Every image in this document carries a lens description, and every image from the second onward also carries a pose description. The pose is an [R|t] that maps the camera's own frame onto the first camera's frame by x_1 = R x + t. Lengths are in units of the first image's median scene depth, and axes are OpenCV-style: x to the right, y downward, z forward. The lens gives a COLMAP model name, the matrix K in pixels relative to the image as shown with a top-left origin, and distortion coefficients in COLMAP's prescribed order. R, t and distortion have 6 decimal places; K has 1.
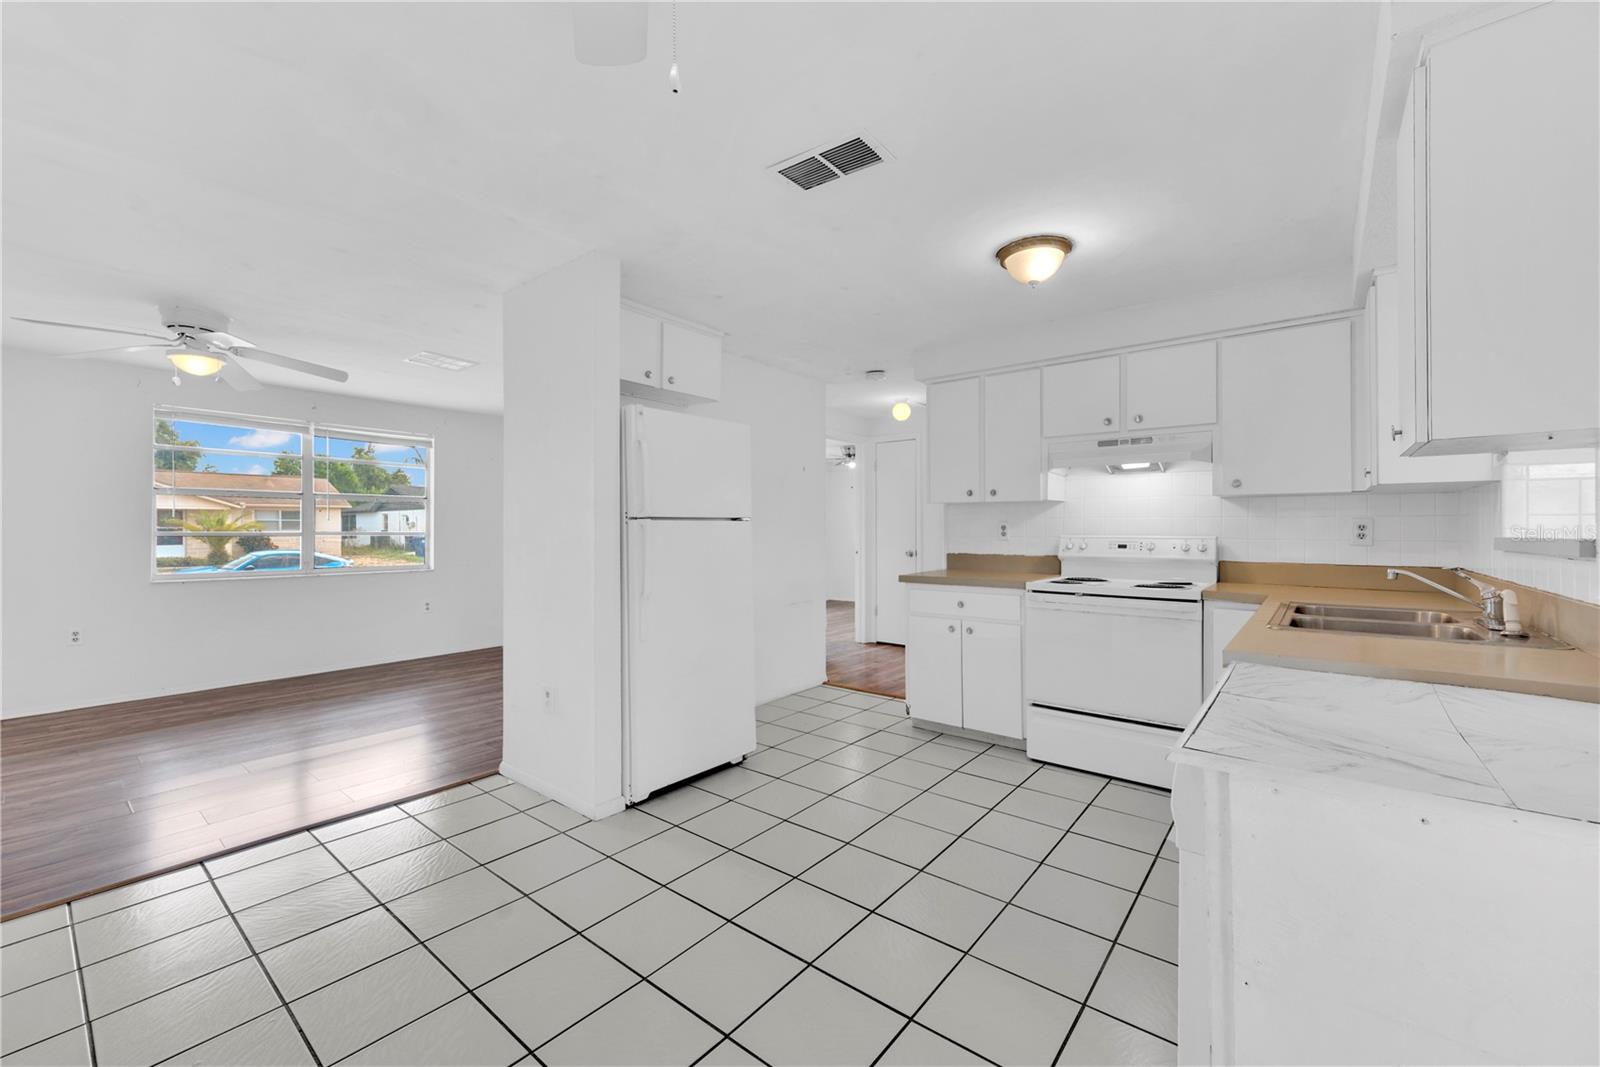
lens RADIAL K [[643.9, 0, 803.2], [0, 643.9, 530.7], [0, 0, 1]] dist [0.001717, 0.000709]
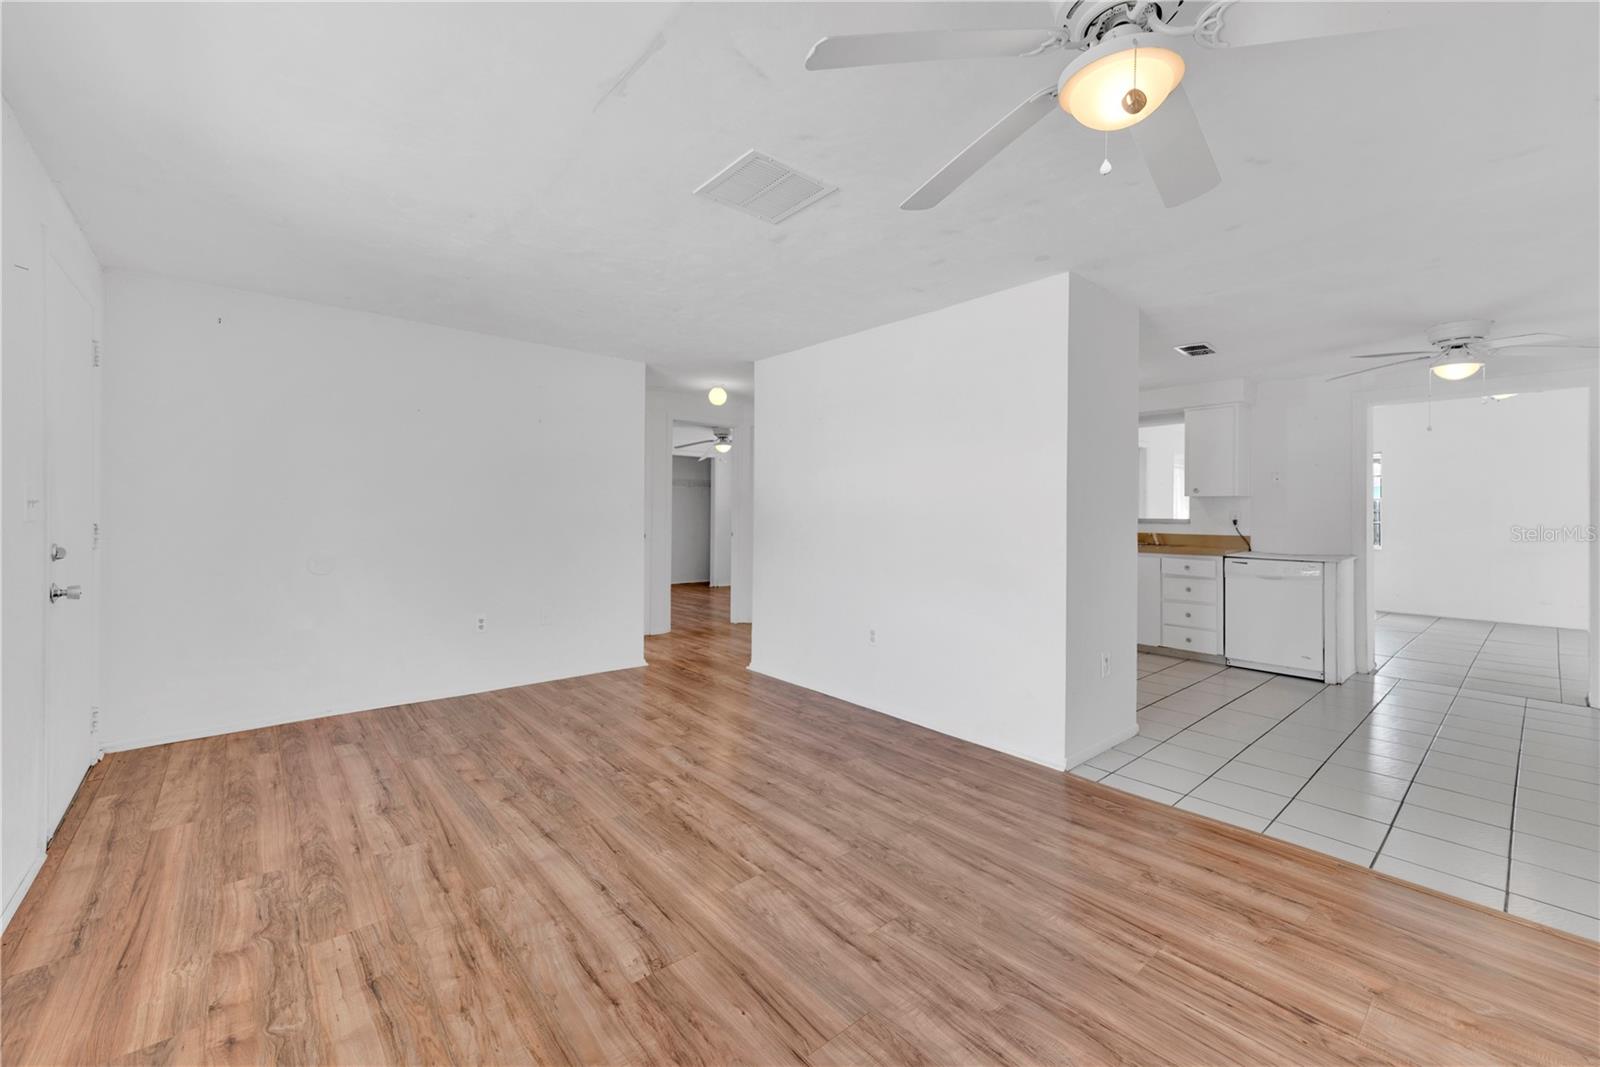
lens RADIAL K [[643.9, 0, 799.8], [0, 643.9, 508.8], [0, 0, 1]] dist [0.001717, 0.000709]
pose [[0.192669, 0.014141, 0.981162, -1.382552], [-0.006209, 0.999894, -0.013192, 0.007426], [-0.981244, -0.003551, 0.192736, 1.110359]]
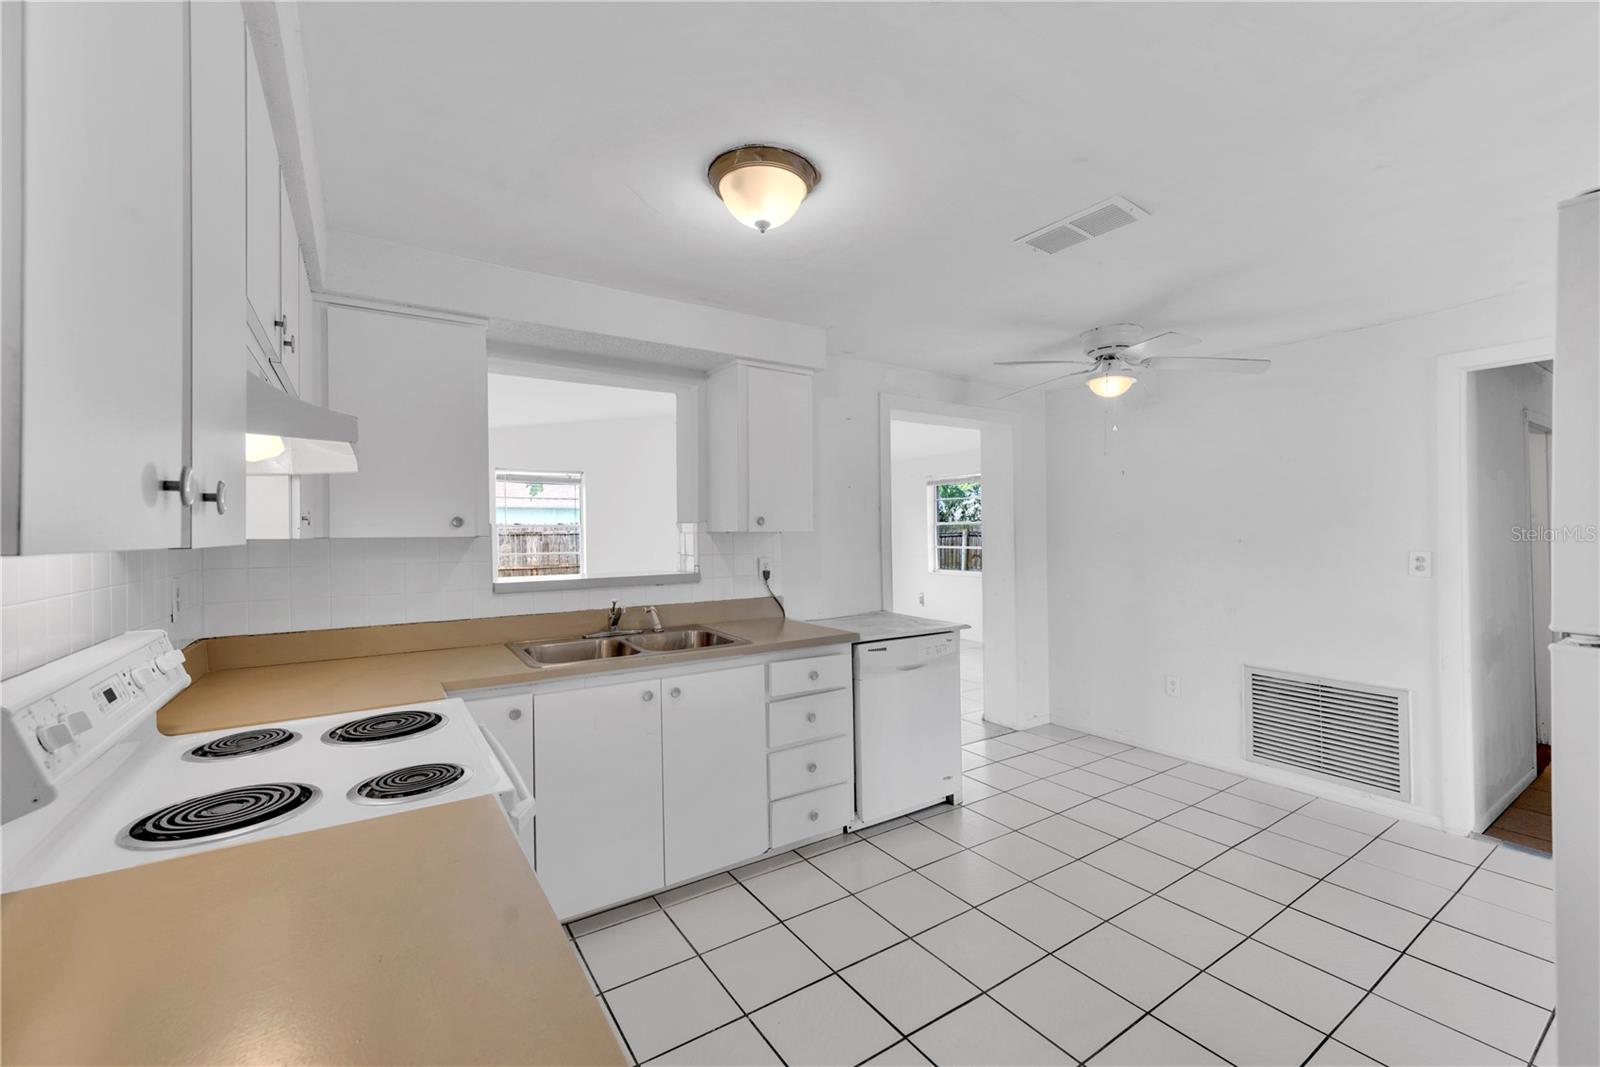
lens RADIAL K [[643.9, 0, 814.1], [0, 643.9, 532.8], [0, 0, 1]] dist [0.001717, 0.000709]
pose [[-0.955034, 0.003069, 0.296480, 0.070107], [0.004674, 0.999978, 0.004706, -0.054020], [-0.296459, 0.005880, -0.955027, 1.240587]]
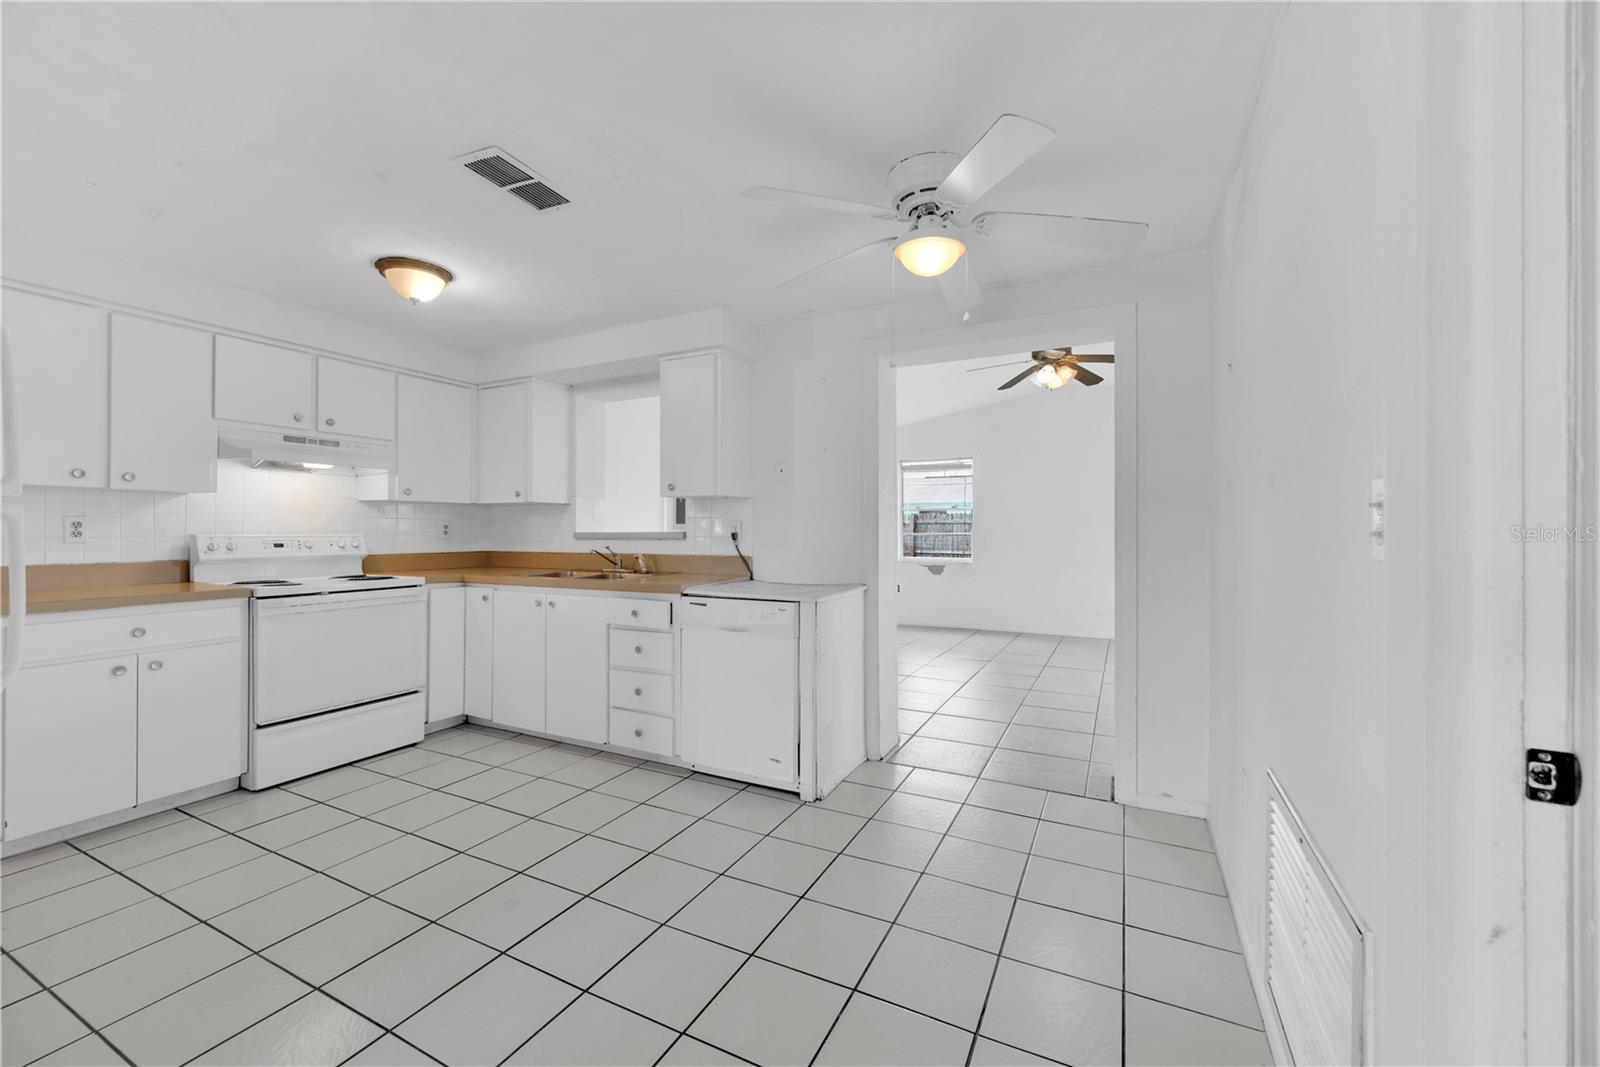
lens RADIAL K [[643.9, 0, 804.4], [0, 643.9, 528.1], [0, 0, 1]] dist [0.001717, 0.000709]
pose [[-0.205598, 0.002490, 0.978633, -0.651663], [0.001421, 0.999996, -0.002245, 0.001602], [-0.978636, 0.000929, -0.205600, 0.453028]]
